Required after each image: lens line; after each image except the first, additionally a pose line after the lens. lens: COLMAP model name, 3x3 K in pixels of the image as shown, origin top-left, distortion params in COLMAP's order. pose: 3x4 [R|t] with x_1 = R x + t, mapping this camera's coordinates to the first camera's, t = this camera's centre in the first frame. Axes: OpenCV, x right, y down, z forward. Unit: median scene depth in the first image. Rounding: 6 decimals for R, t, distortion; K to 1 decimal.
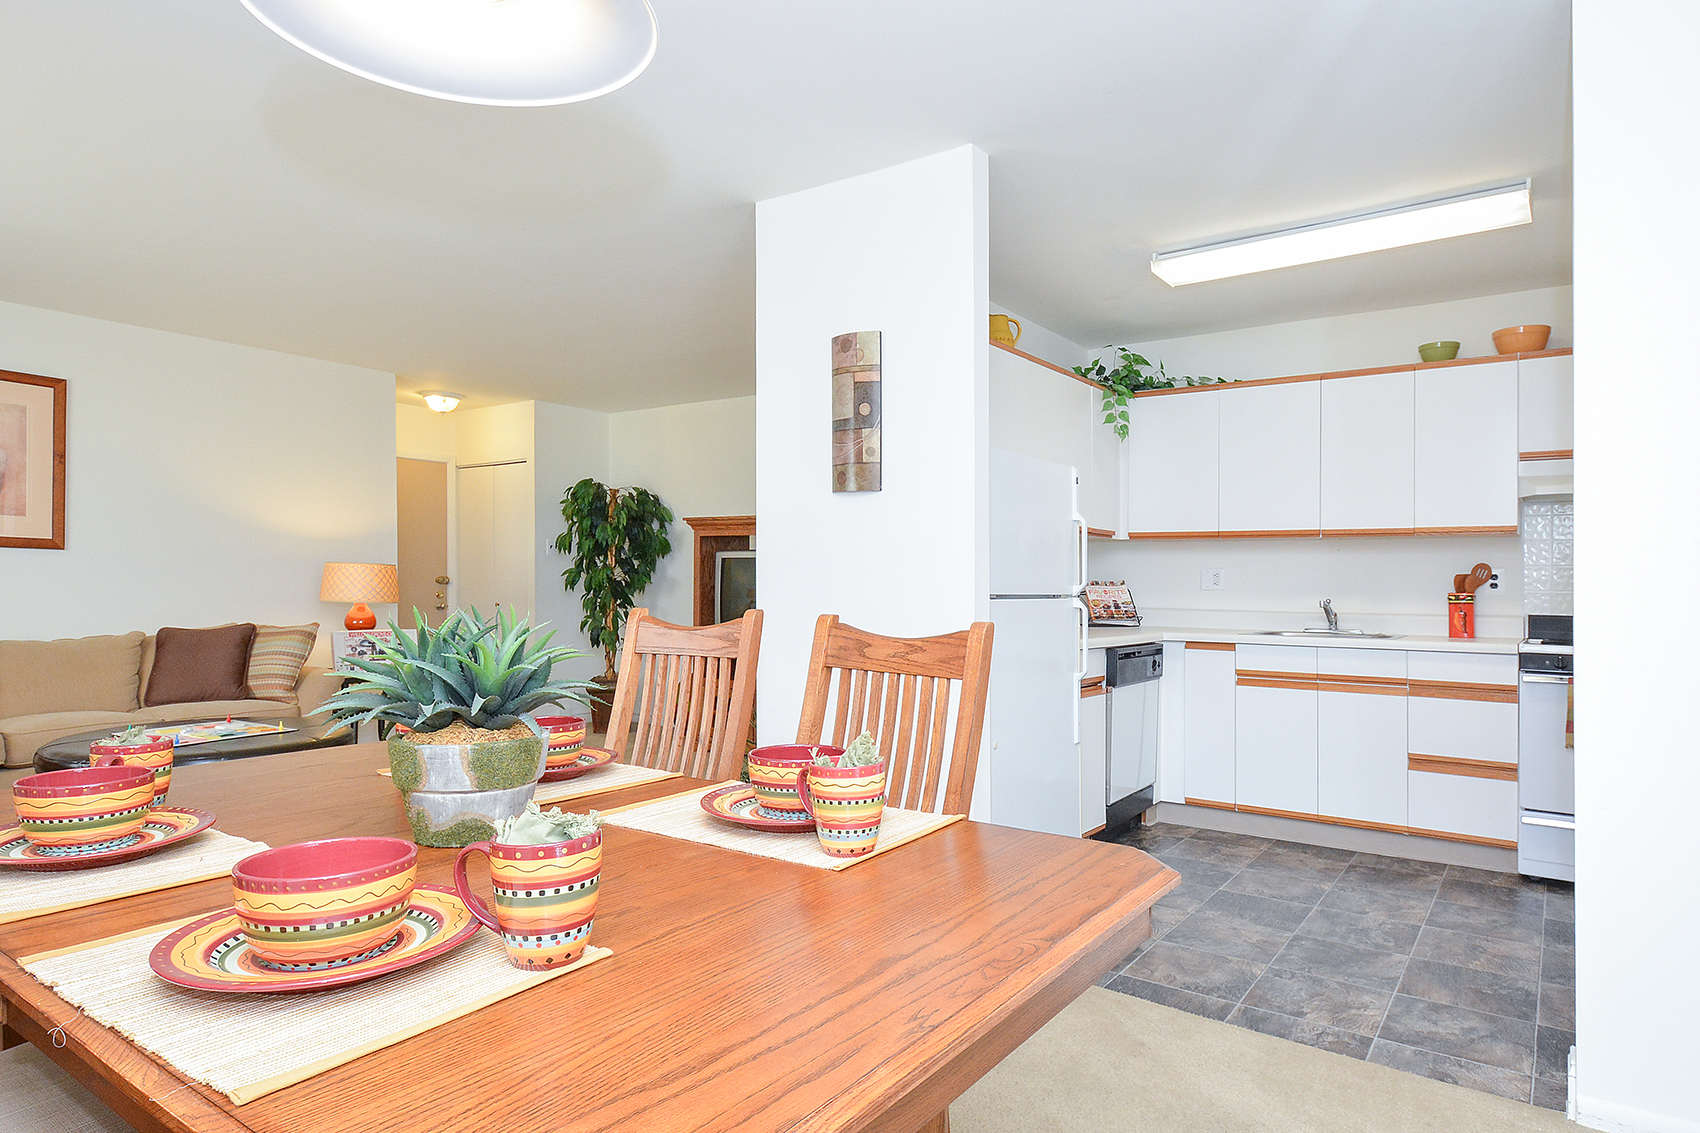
lens RADIAL K [[975.8, 0, 898.6], [0, 975.8, 566.0], [0, 0, 1]] dist [-0.032861, -0.000031]
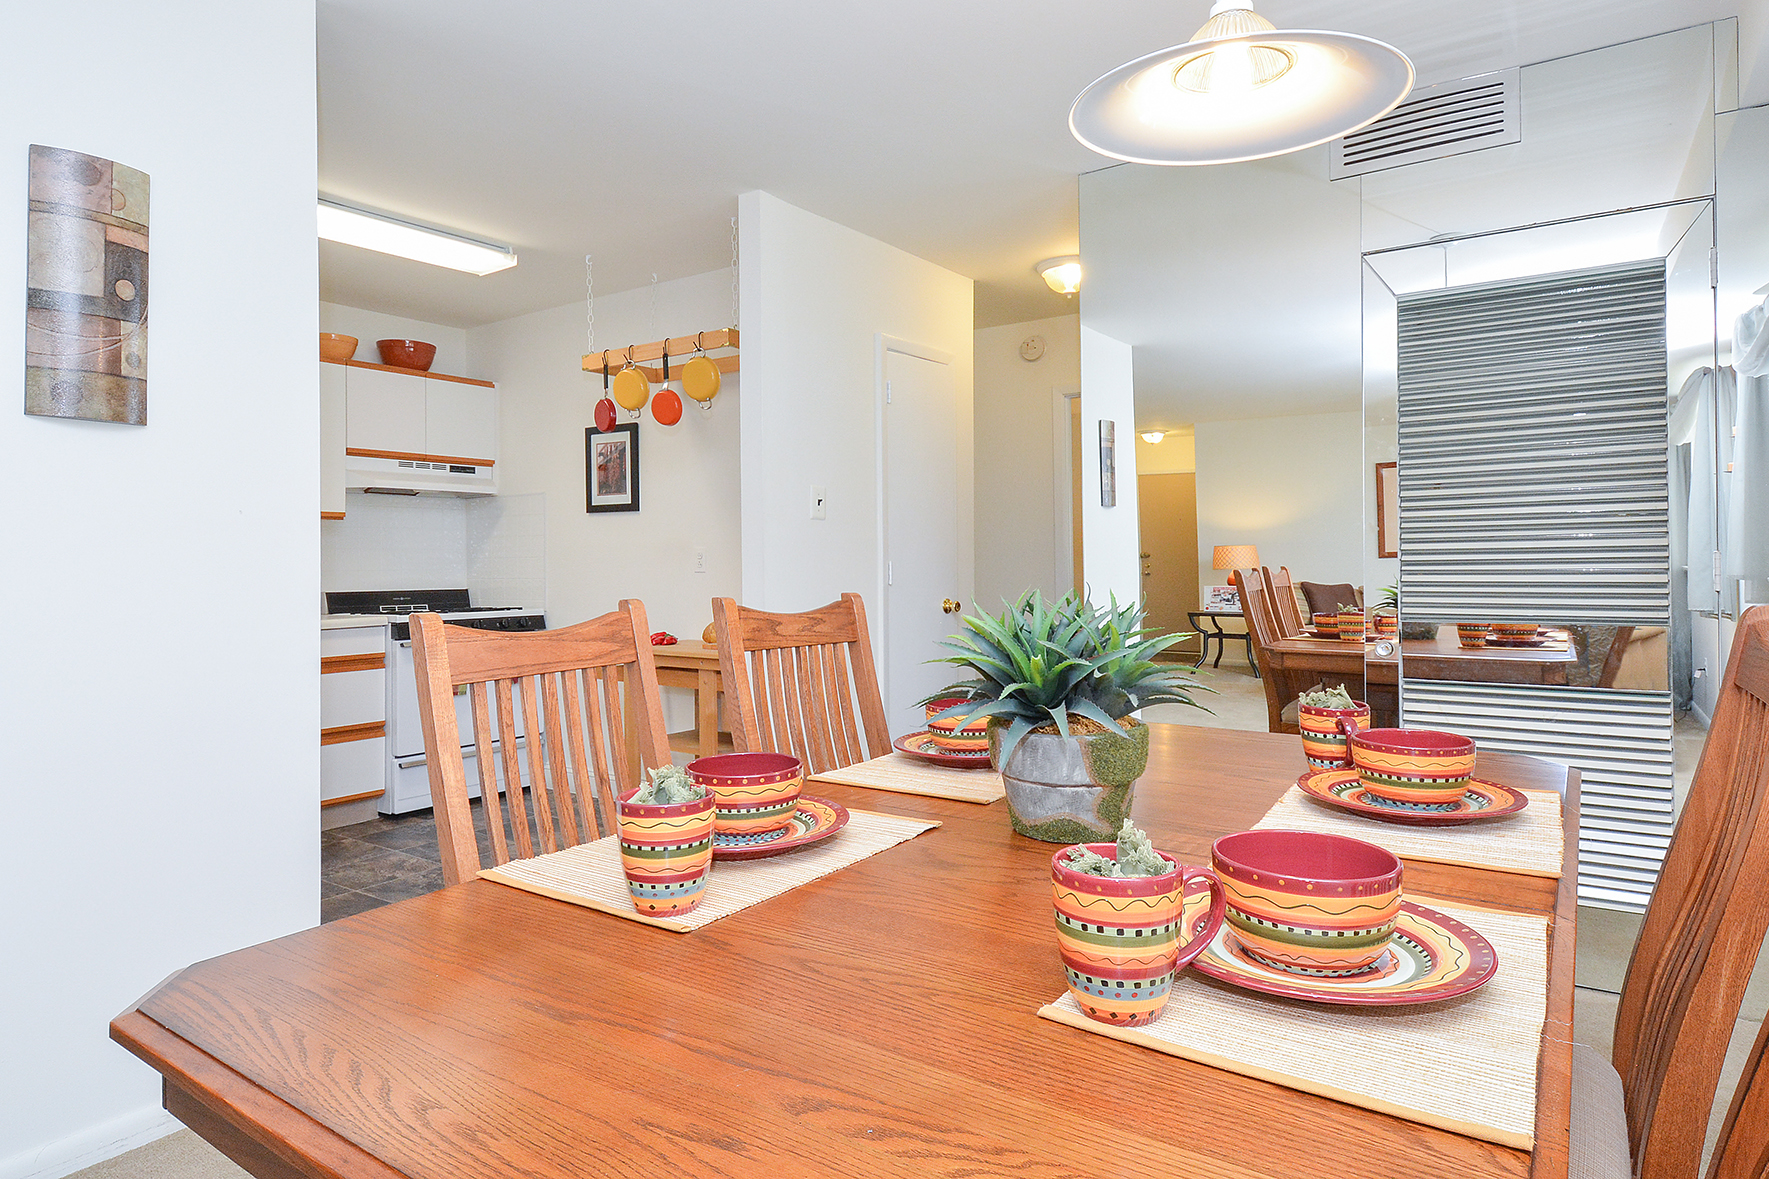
lens RADIAL K [[1006.8, 0, 833.9], [0, 1006.8, 559.0], [0, 0, 1]] dist [-0.024123, -0.000679]
pose [[0.048131, -0.003597, 0.998835, -0.443435], [-0.011249, 0.999928, 0.004143, 0.002281], [-0.998778, -0.011435, 0.048087, 0.352456]]
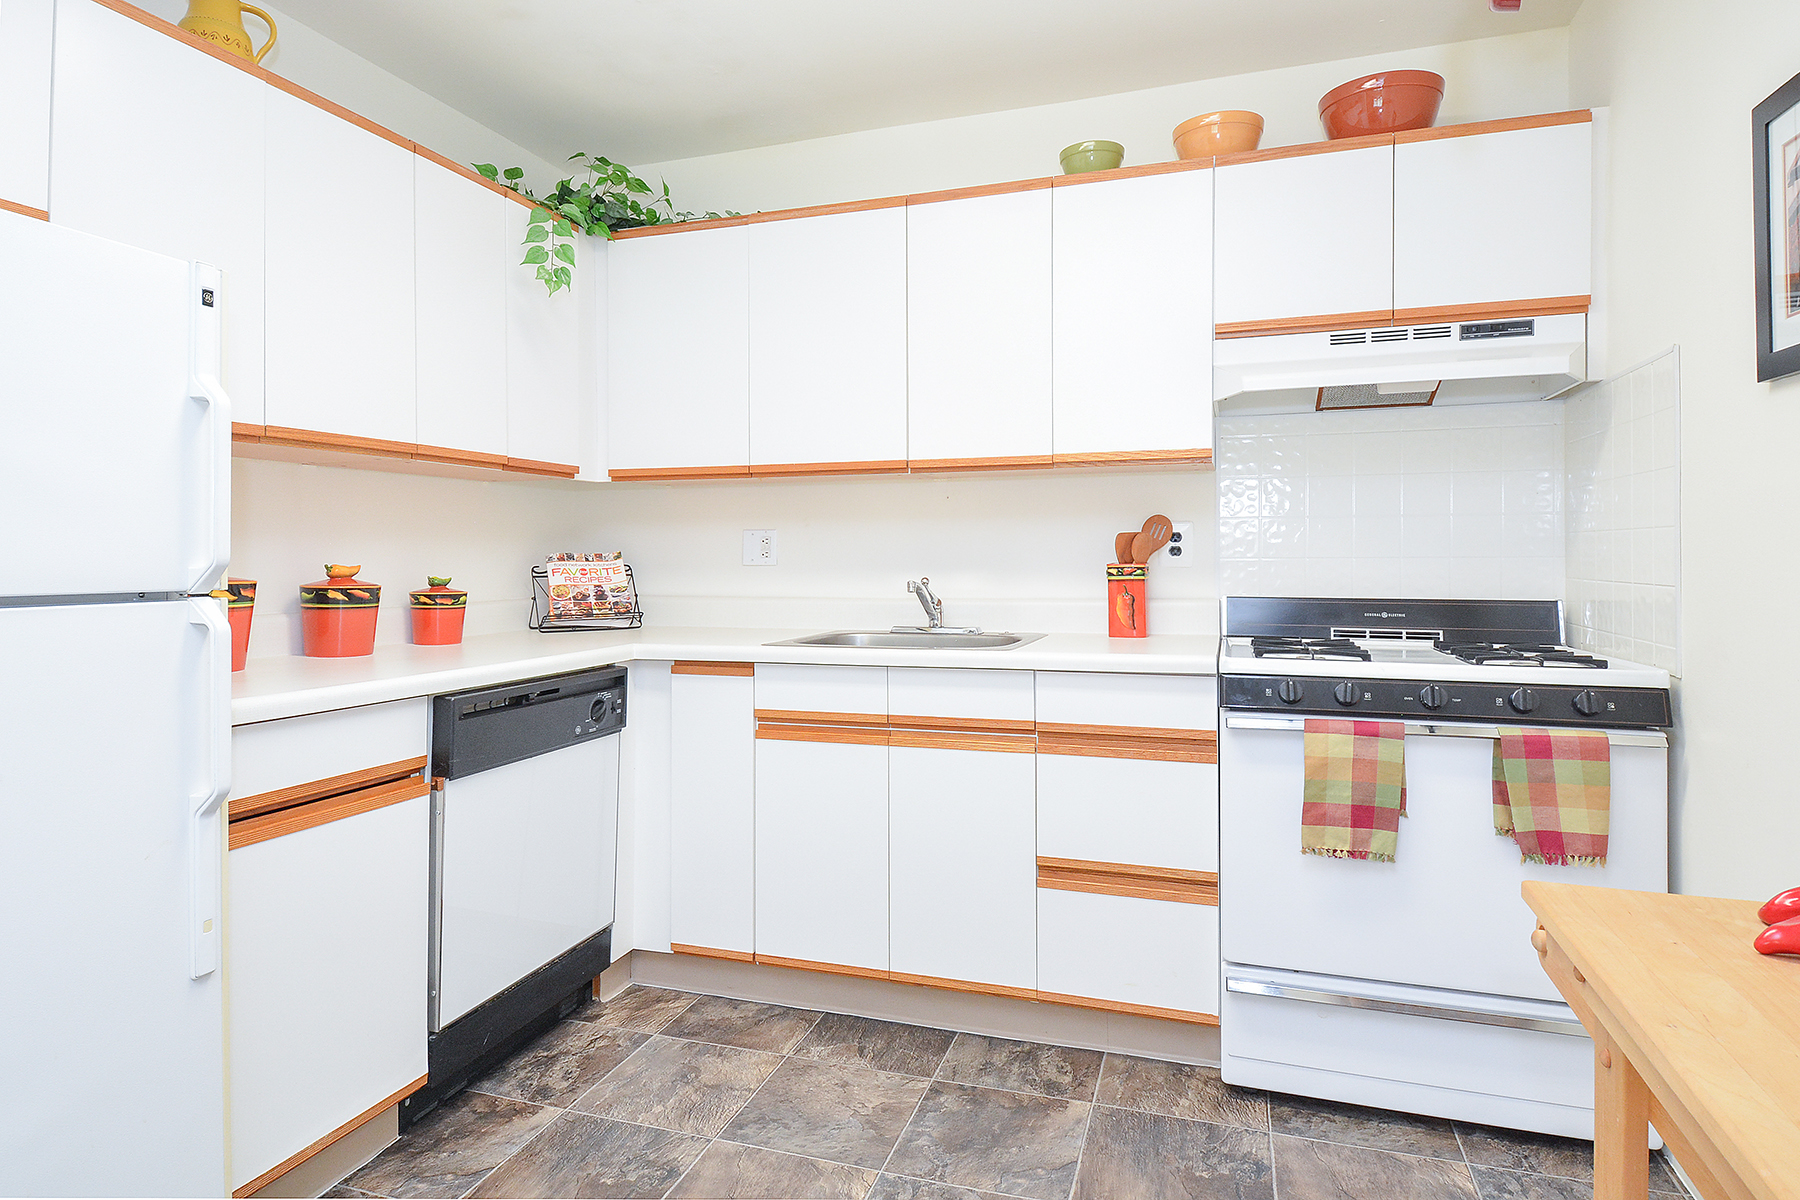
lens RADIAL K [[1024.5, 0, 848.5], [0, 1024.5, 569.0], [0, 0, 1]] dist [-0.024123, -0.000679]
pose [[0.968798, -0.020934, 0.246966, 0.256295], [0.013045, 0.999352, 0.033538, 0.007290], [-0.247508, -0.029270, 0.968444, 0.422611]]
